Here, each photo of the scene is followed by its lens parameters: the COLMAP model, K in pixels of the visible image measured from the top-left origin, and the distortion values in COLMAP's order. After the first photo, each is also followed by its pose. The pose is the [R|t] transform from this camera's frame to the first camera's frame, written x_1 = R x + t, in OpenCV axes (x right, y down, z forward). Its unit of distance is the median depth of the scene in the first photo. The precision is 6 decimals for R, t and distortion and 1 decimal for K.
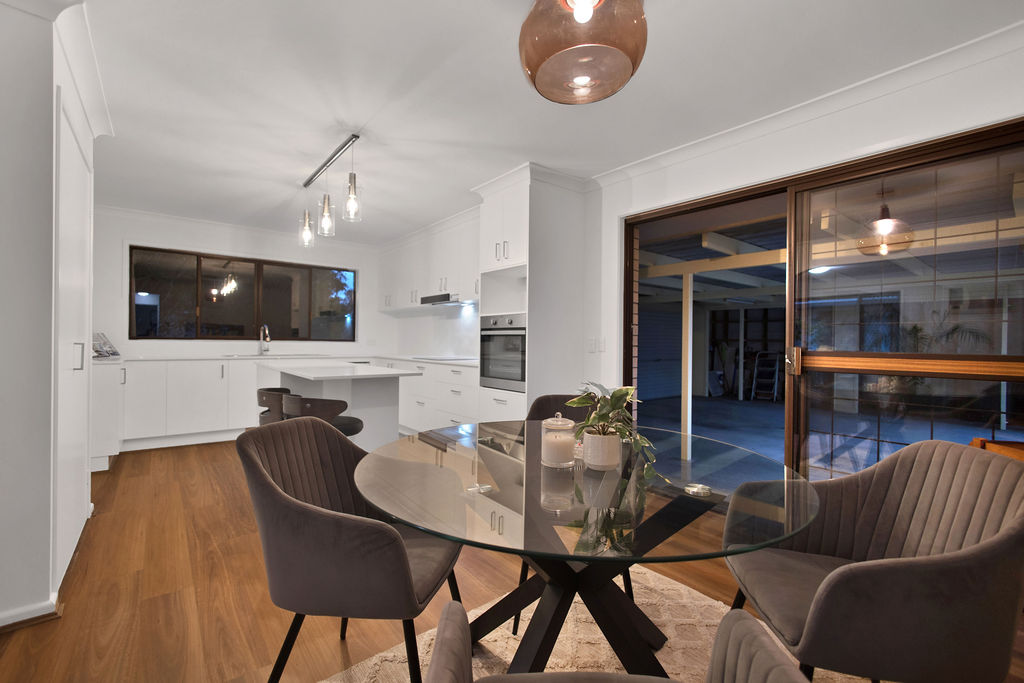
lens RADIAL K [[446.6, 0, 518.9], [0, 446.6, 338.7], [0, 0, 1]] dist [-0.000692, -0.000273]
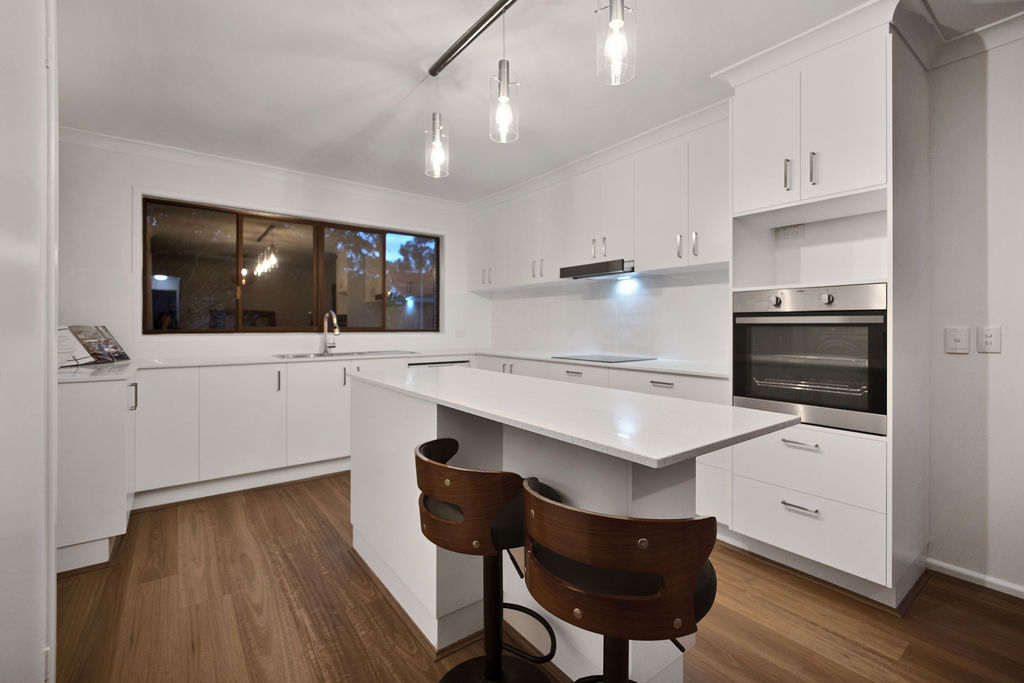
lens RADIAL K [[446.6, 0, 514.0], [0, 446.6, 320.8], [0, 0, 1]] dist [-0.000692, -0.000273]
pose [[0.999531, -0.010515, -0.028759, -0.301531], [0.010389, 0.999936, -0.004515, -0.010487], [0.028804, 0.004214, 0.999576, 0.351205]]
